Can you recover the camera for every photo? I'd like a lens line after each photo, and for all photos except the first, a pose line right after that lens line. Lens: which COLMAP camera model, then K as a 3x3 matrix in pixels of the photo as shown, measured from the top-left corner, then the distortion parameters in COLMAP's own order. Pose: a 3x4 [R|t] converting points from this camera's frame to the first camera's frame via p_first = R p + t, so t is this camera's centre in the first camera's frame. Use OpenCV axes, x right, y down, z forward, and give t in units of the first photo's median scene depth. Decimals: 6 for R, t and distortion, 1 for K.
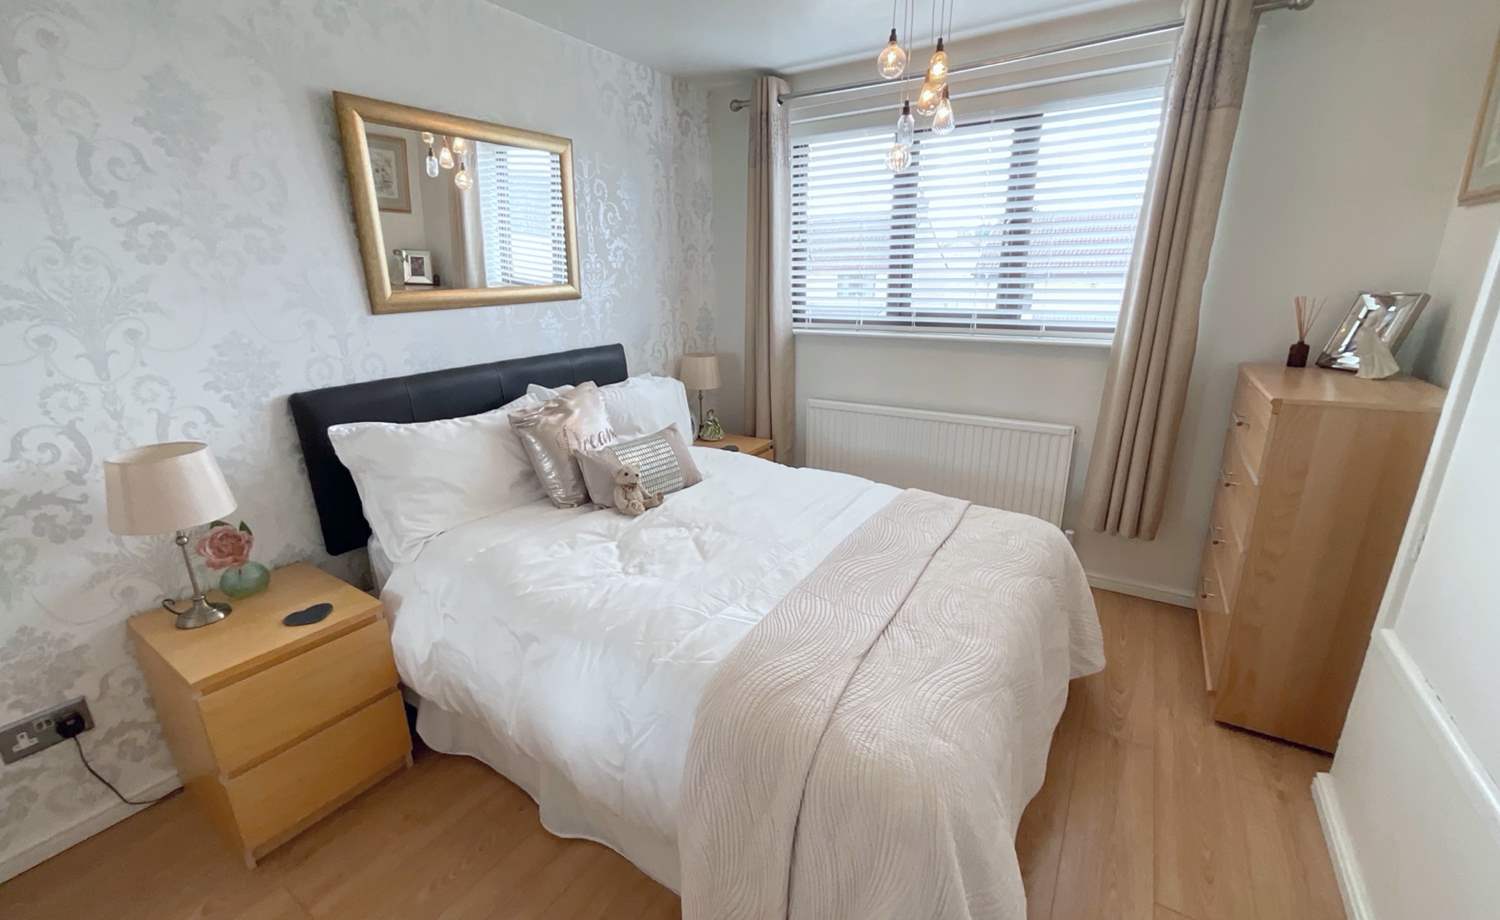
lens RADIAL K [[613.0, 0, 750.0], [0, 613.0, 460.0], [0, 0, 1]] dist [0.001340, 0.000220]
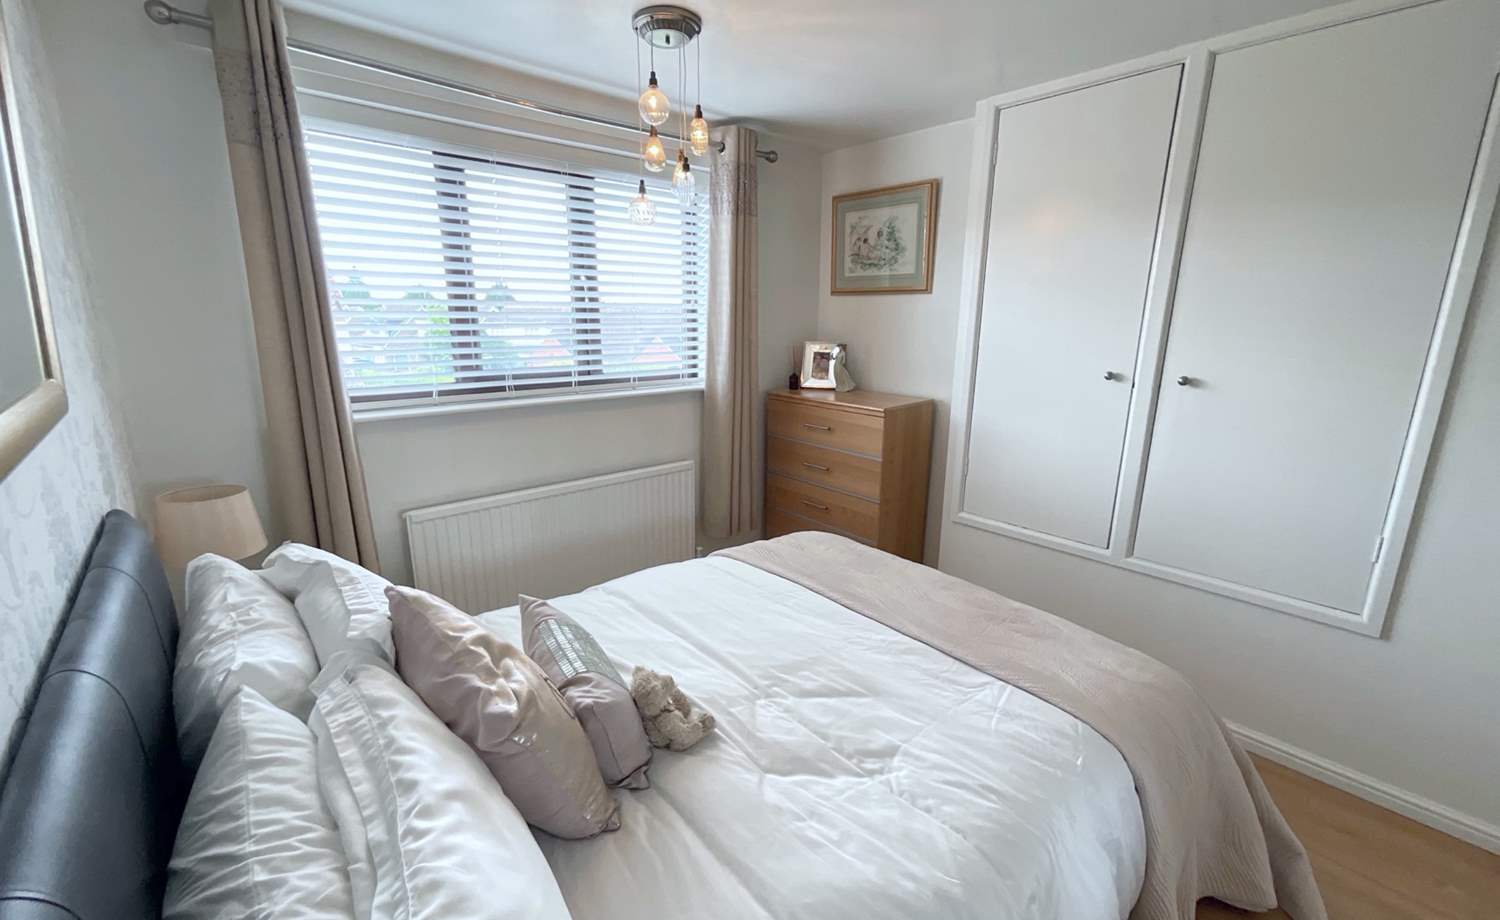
lens RADIAL K [[613.0, 0, 750.0], [0, 613.0, 460.0], [0, 0, 1]] dist [0.001340, 0.000220]
pose [[0.265155, -0.213047, 0.940374, -0.747850], [0.261042, 0.954723, 0.142692, -0.269252], [-0.928197, 0.207641, 0.308763, 0.762244]]
